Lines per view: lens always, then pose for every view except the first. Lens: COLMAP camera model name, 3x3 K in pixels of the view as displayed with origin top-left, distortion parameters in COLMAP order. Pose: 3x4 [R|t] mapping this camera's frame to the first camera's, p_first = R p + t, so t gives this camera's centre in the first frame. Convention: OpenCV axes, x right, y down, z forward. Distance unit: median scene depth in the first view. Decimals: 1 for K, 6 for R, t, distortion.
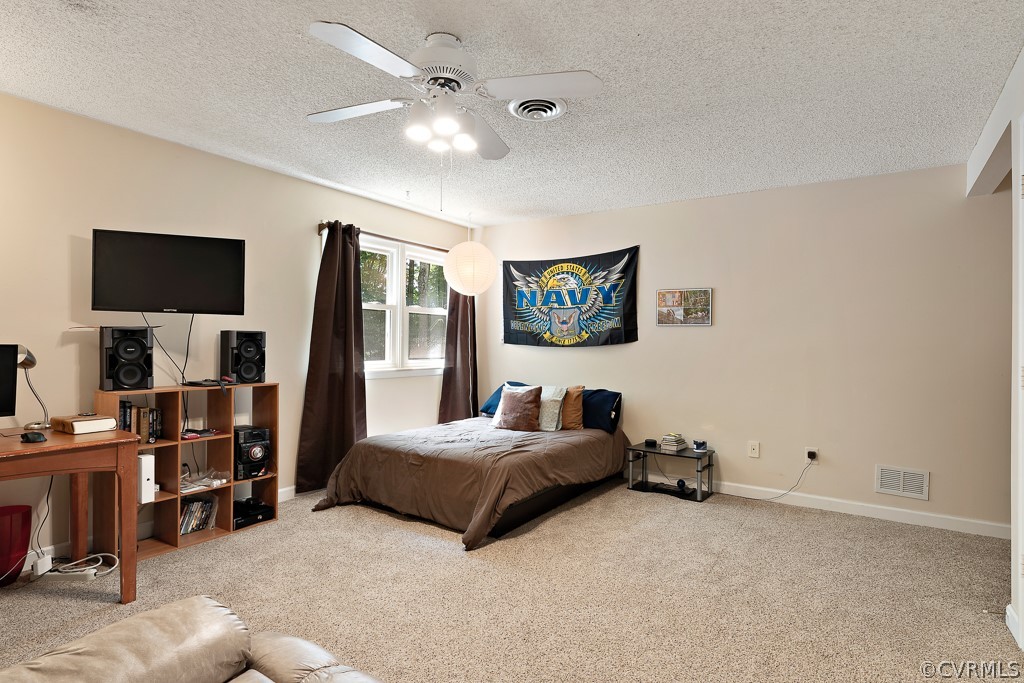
lens RADIAL K [[547.7, 0, 512.5], [0, 547.7, 341.1], [0, 0, 1]] dist [-0.002213, -0.000031]
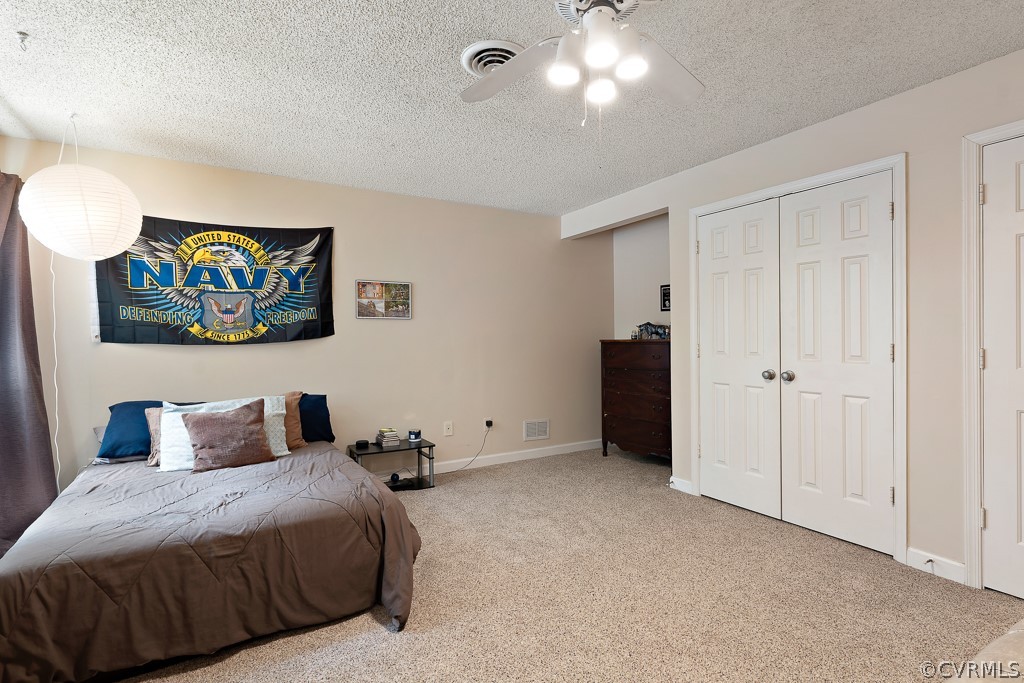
lens RADIAL K [[509.3, 0, 514.0], [0, 509.3, 342.5], [0, 0, 1]] dist [-0.002413, -0.000337]
pose [[0.405386, -0.025758, 0.913783, -0.400933], [0.014351, 0.999659, 0.021812, -0.001616], [-0.914033, 0.004271, 0.405618, 0.387092]]
